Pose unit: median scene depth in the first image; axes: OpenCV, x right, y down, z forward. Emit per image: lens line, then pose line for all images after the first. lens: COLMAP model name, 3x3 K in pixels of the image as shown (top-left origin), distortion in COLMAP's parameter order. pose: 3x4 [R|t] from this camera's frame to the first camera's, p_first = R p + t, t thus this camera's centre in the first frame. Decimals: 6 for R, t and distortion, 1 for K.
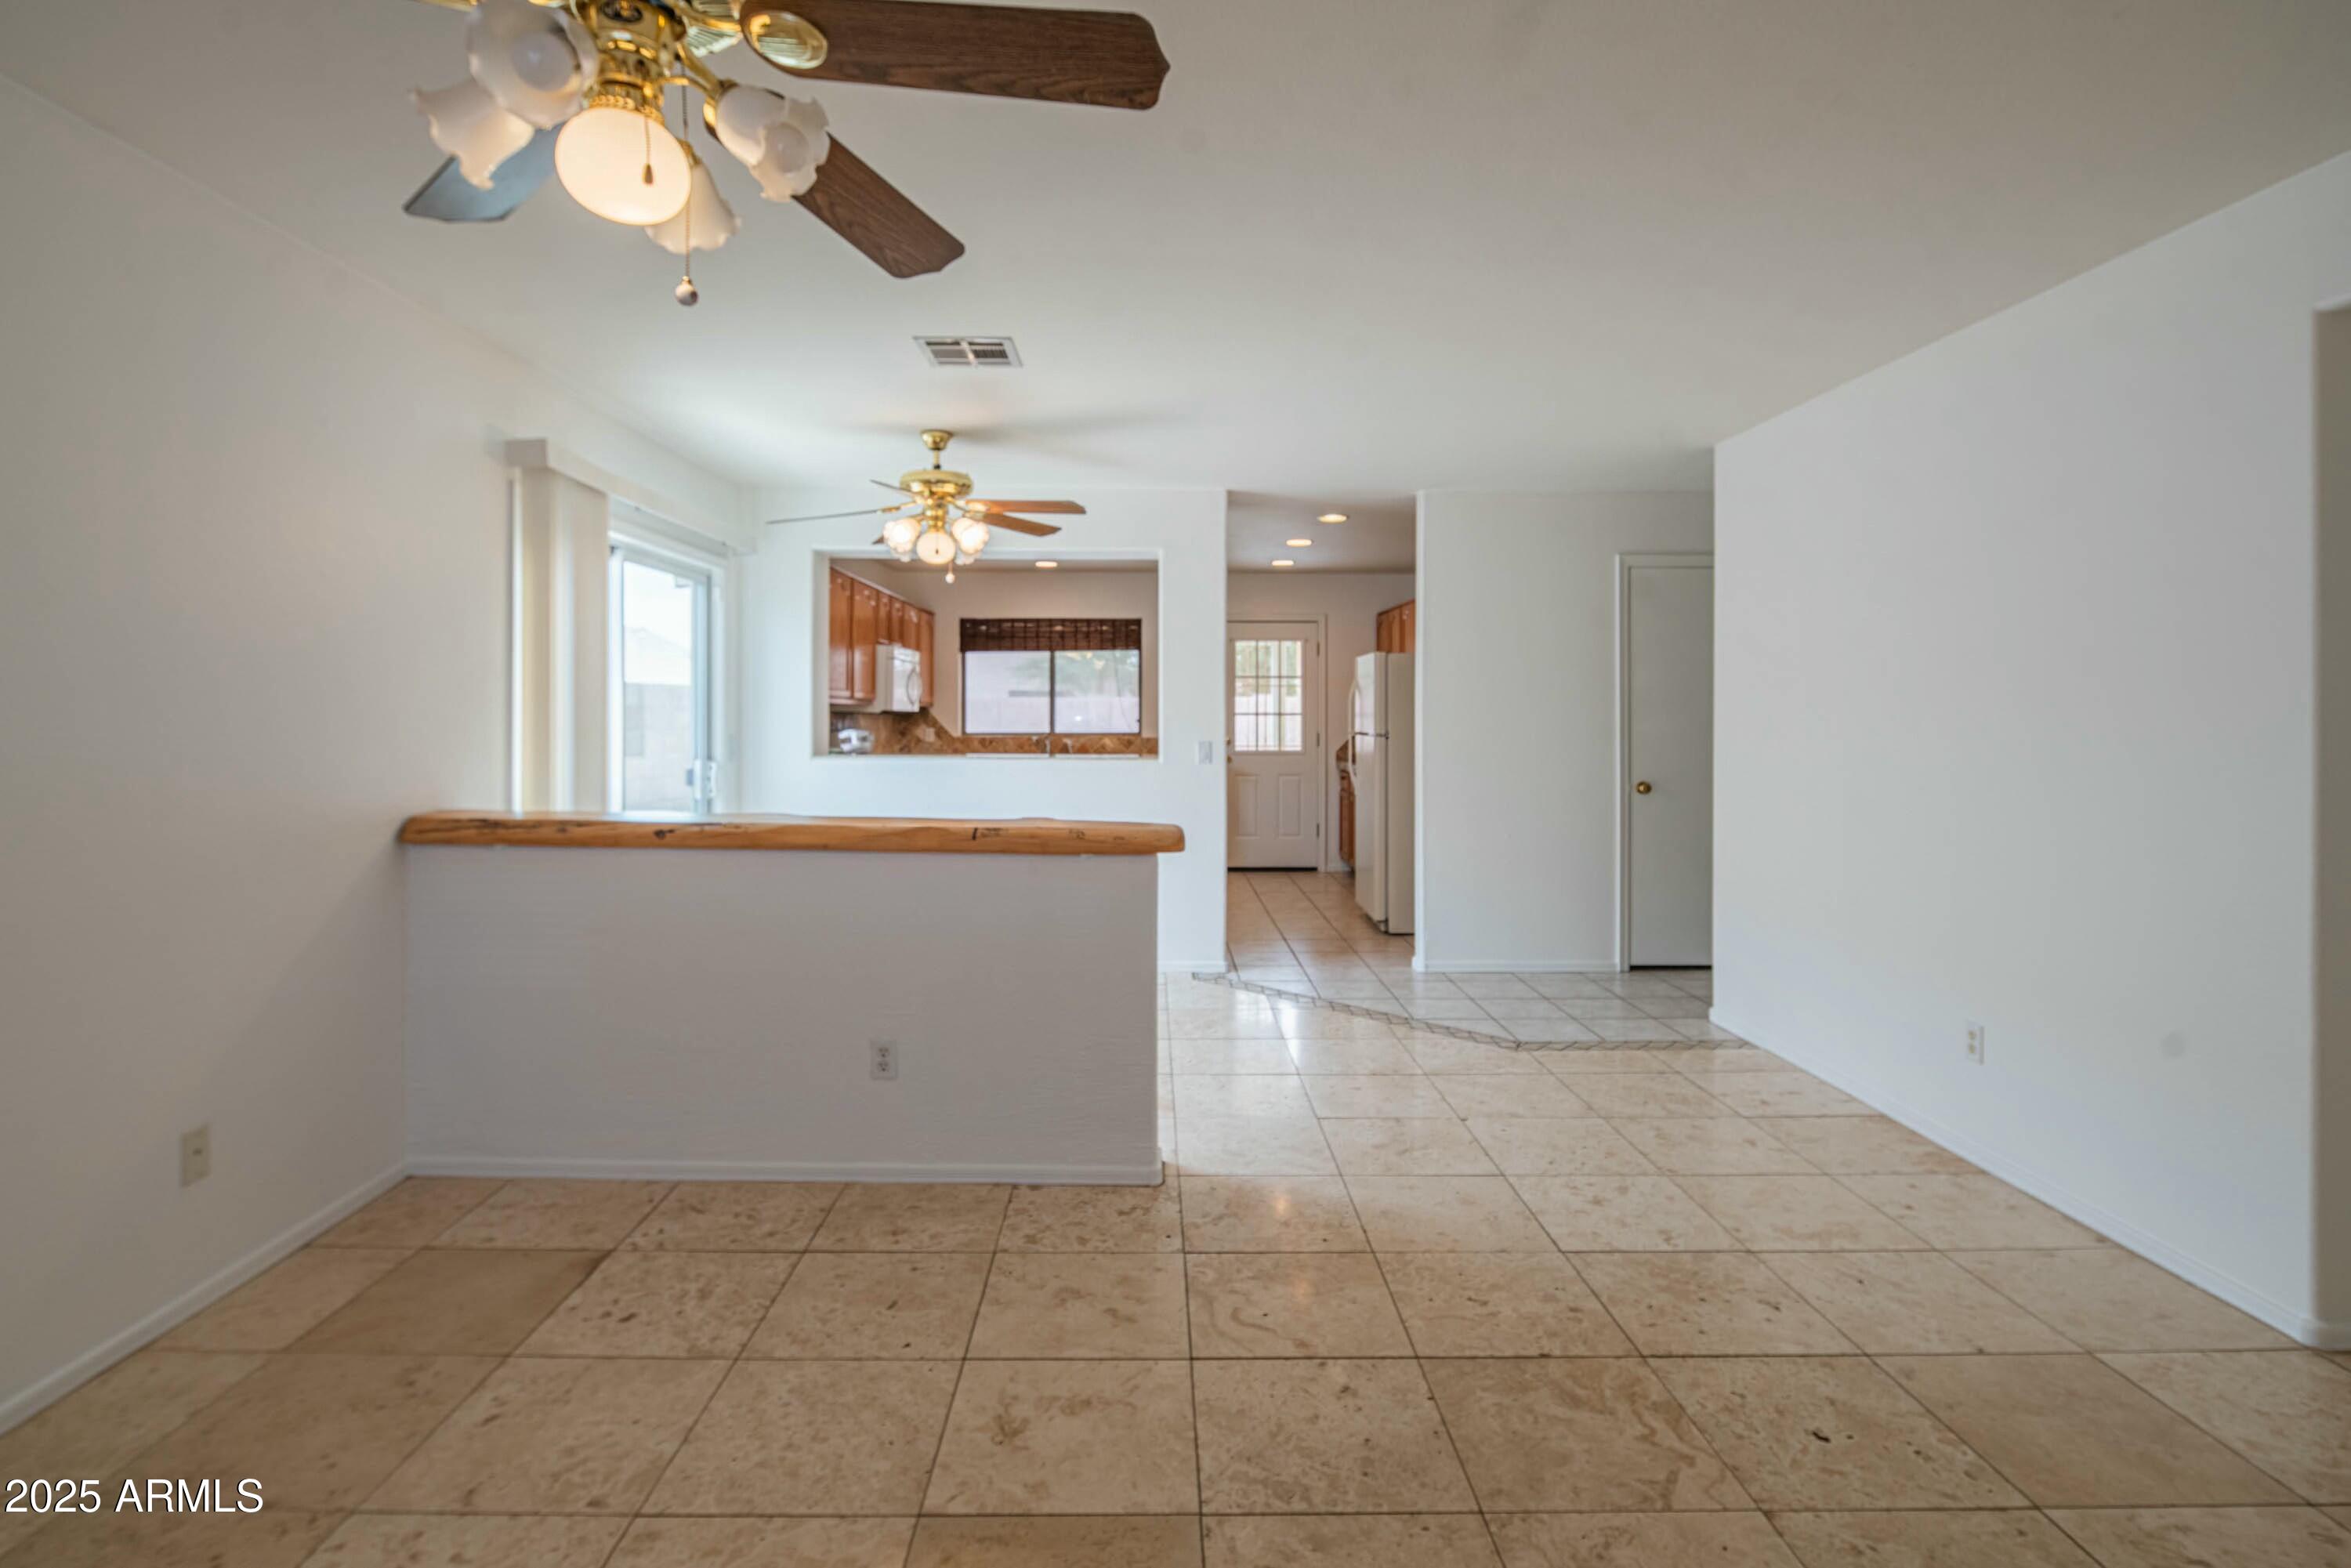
lens RADIAL K [[1165.5, 0, 1158.6], [0, 1165.5, 716.2], [0, 0, 1]] dist [0.007061, -0.005158]
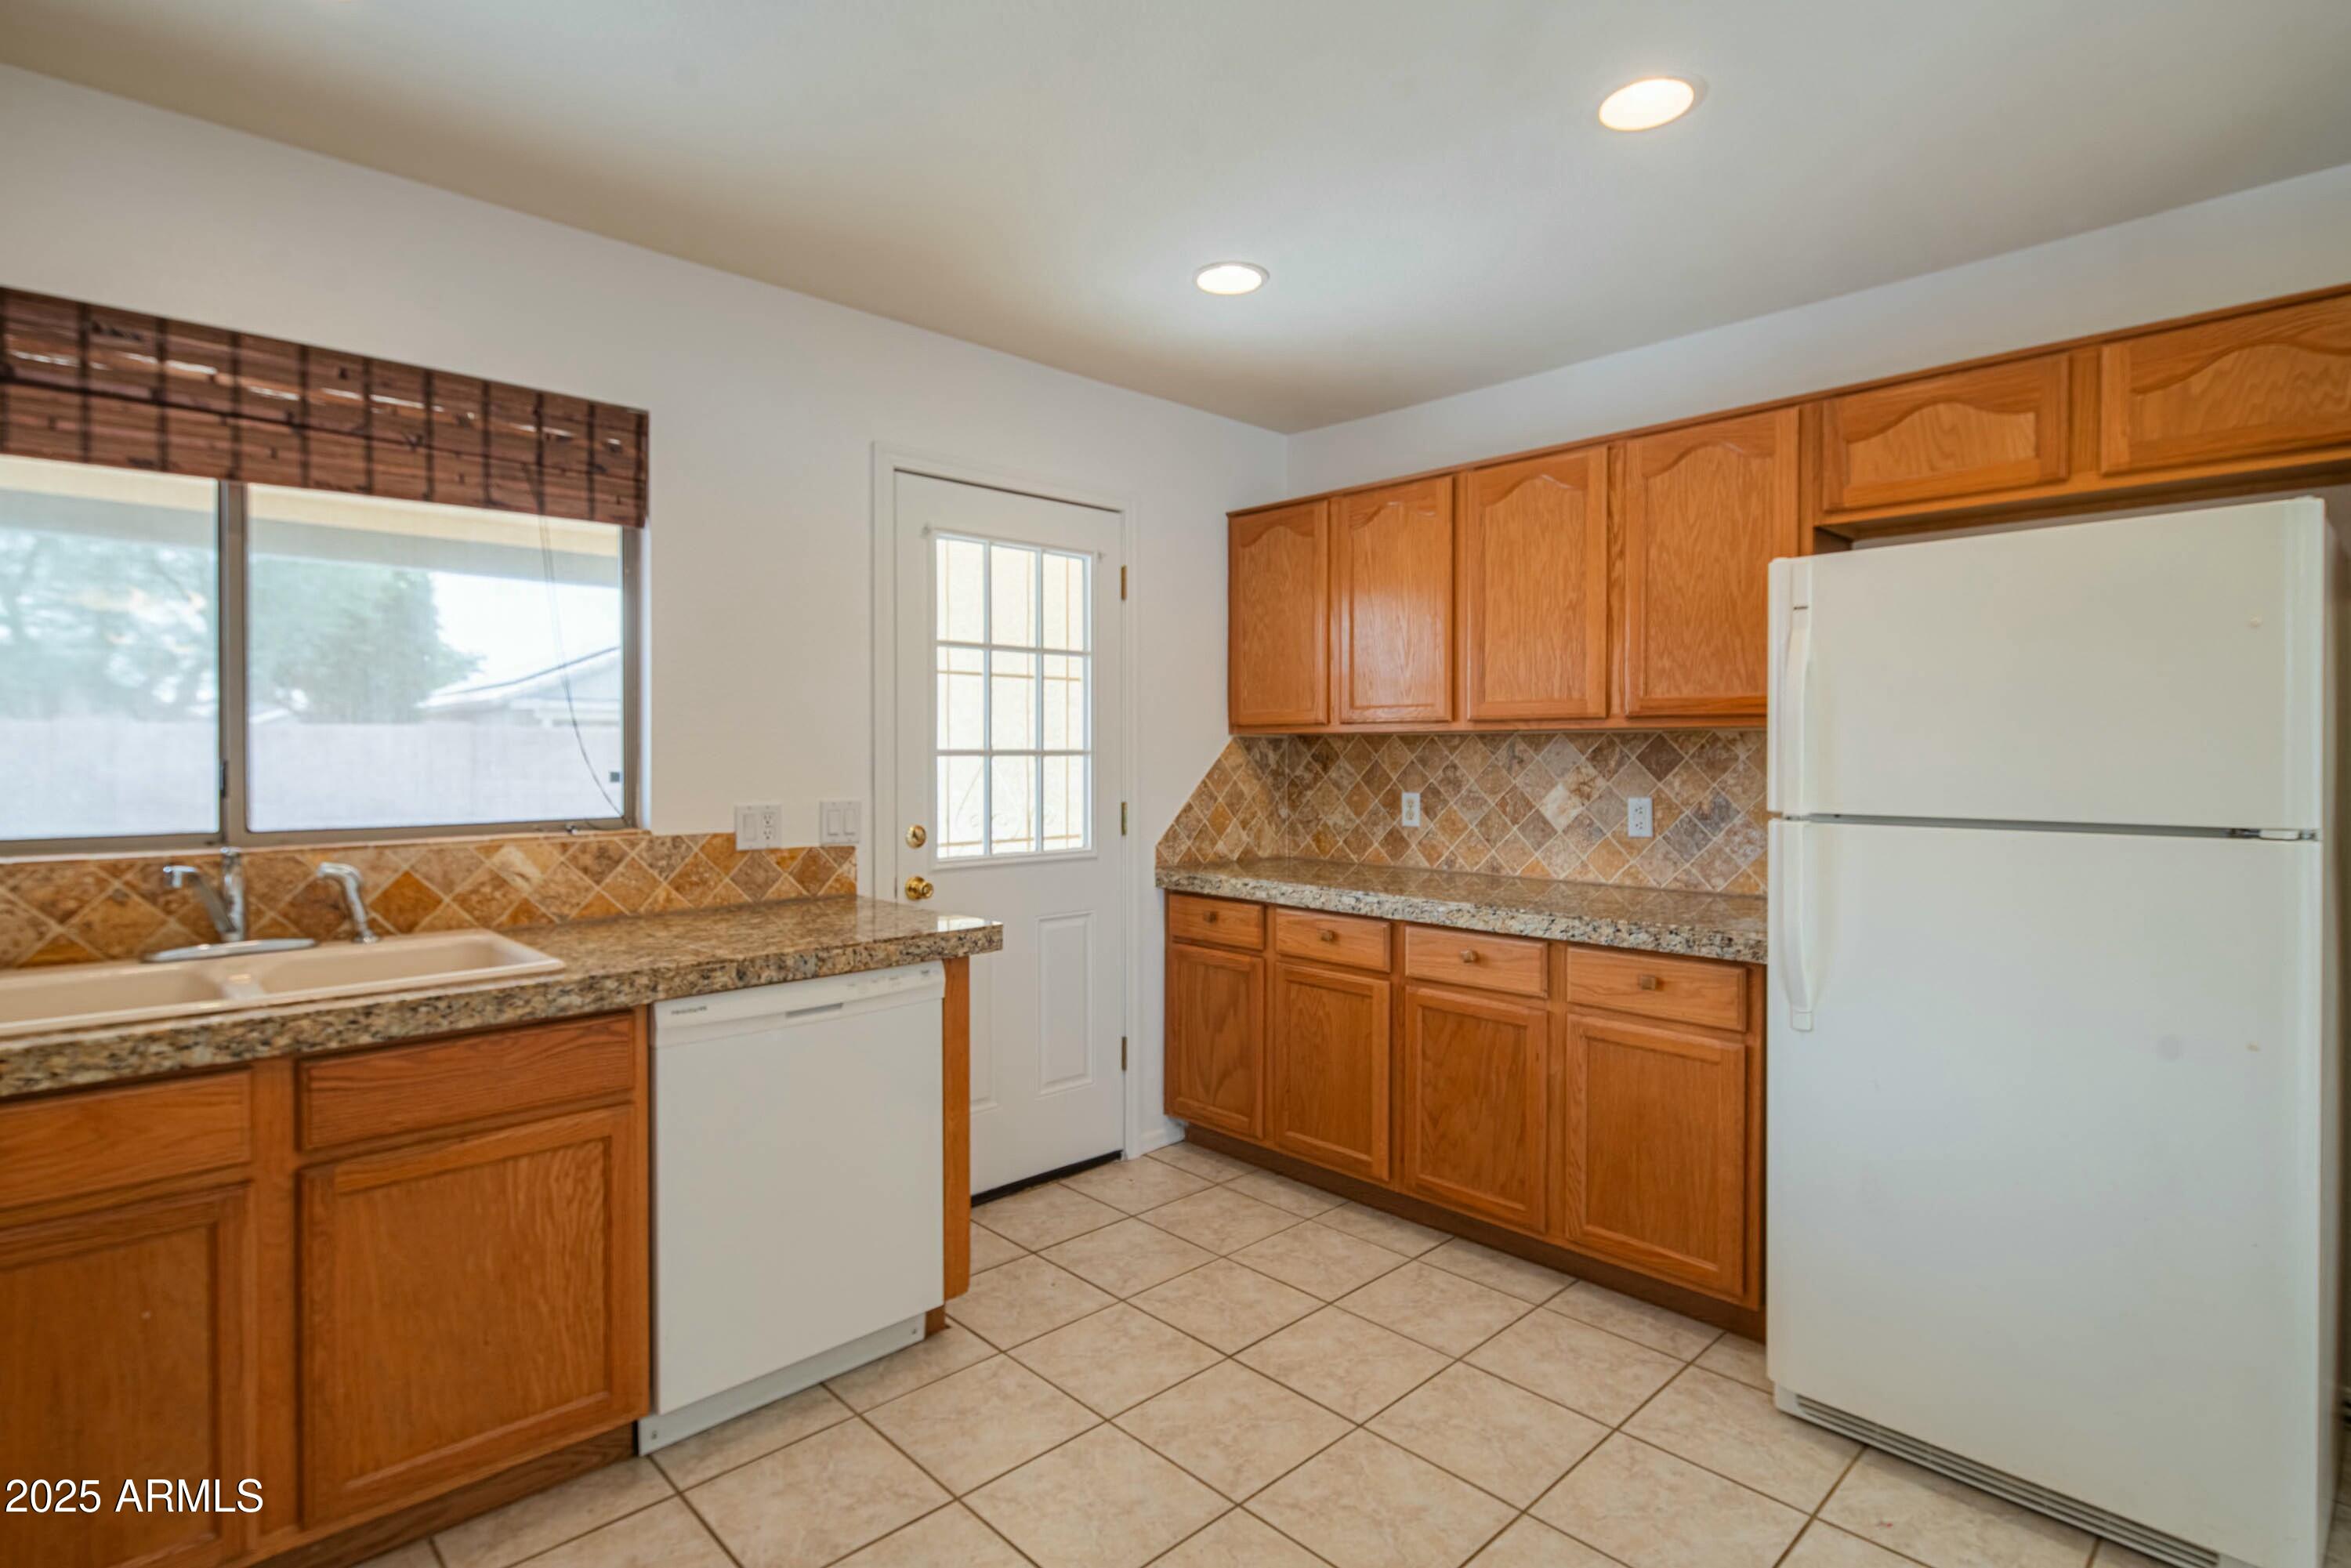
lens RADIAL K [[1165.5, 0, 1174.1], [0, 1165.5, 761.8], [0, 0, 1]] dist [0.007061, -0.005158]
pose [[0.733115, -0.006989, 0.680069, -0.228110], [0.002519, 0.999968, 0.007561, -0.003113], [-0.680100, -0.003830, 0.733109, 1.417898]]
